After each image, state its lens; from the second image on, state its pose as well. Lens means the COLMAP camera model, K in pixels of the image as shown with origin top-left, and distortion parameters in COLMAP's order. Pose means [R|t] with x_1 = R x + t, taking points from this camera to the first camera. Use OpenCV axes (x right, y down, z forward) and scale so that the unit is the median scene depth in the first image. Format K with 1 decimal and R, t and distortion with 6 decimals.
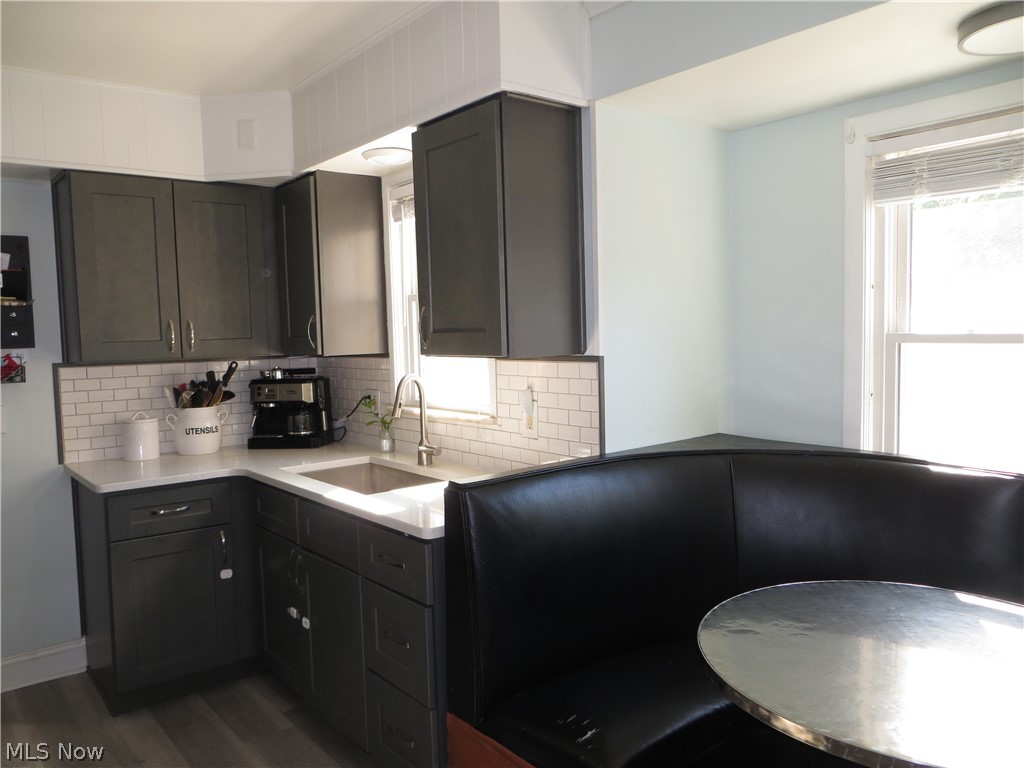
lens RADIAL K [[785.3, 0, 512.0], [0, 785.3, 384.0], [0, 0, 1]] dist [0.000871, -0.000033]
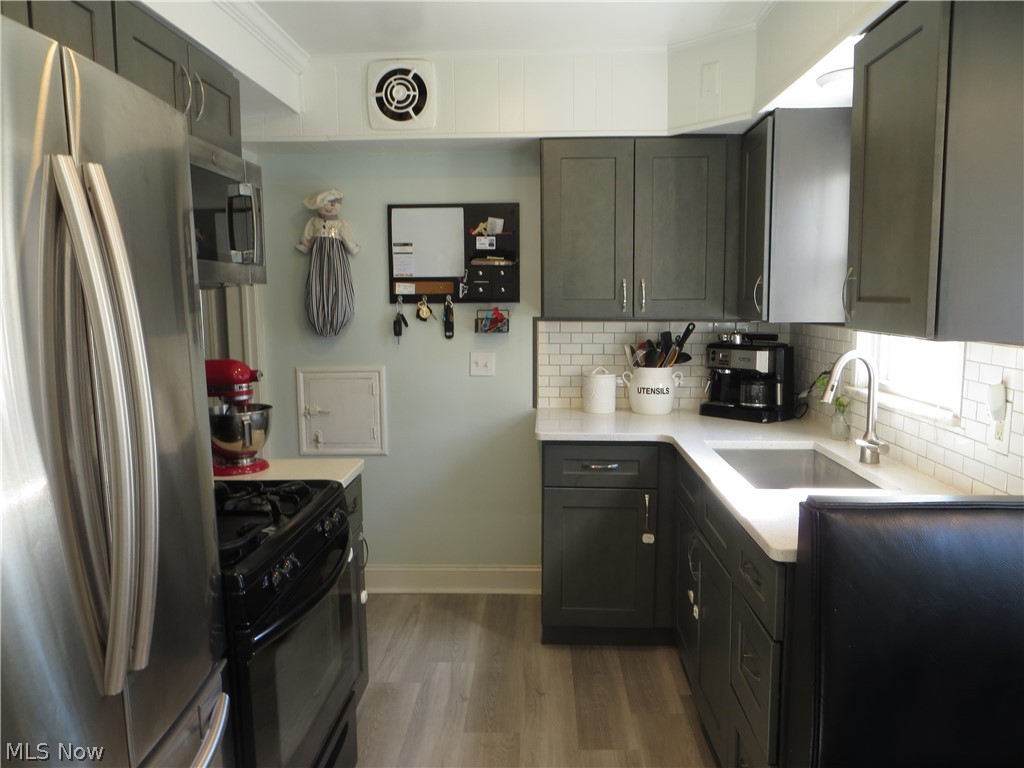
lens RADIAL K [[785.3, 0, 512.0], [0, 785.3, 384.0], [0, 0, 1]] dist [0.000871, -0.000033]
pose [[0.751417, 0.099797, -0.652237, 0.125482], [-0.061791, 0.994795, 0.081024, -0.020048], [0.656928, -0.020581, 0.753673, 0.139392]]
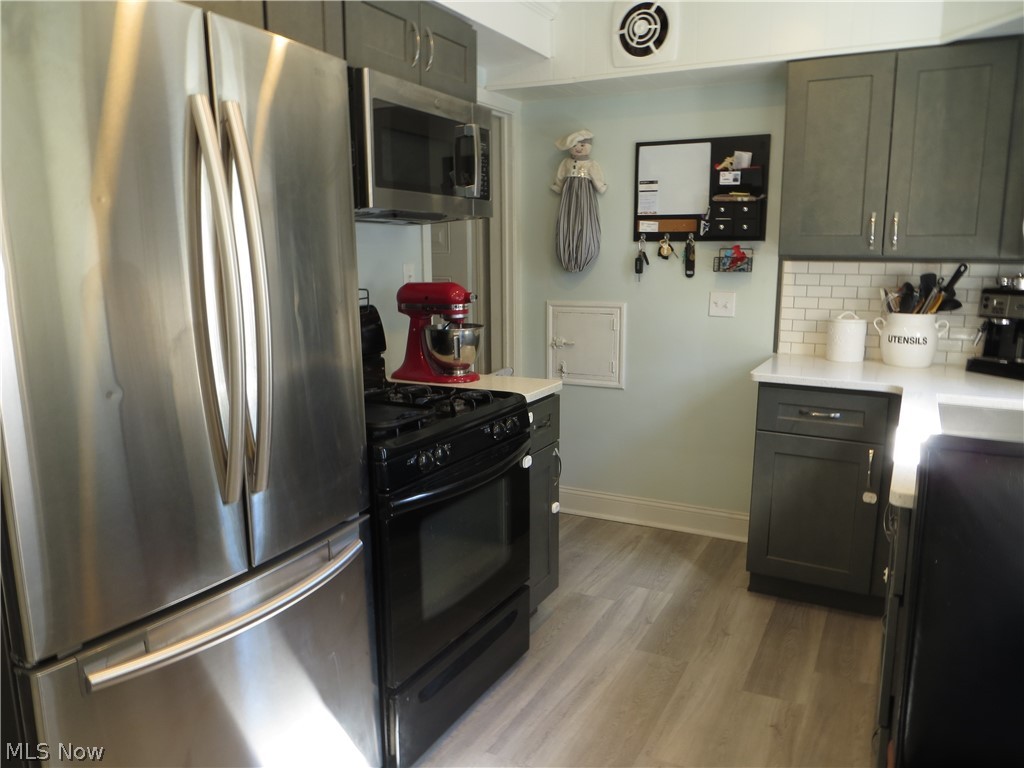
lens RADIAL K [[785.3, 0, 512.0], [0, 785.3, 384.0], [0, 0, 1]] dist [0.000871, -0.000033]
pose [[0.399839, 0.182767, -0.898179, 0.246340], [-0.079056, 0.983143, 0.164863, -0.003230], [0.913170, 0.005088, 0.407548, 0.241770]]
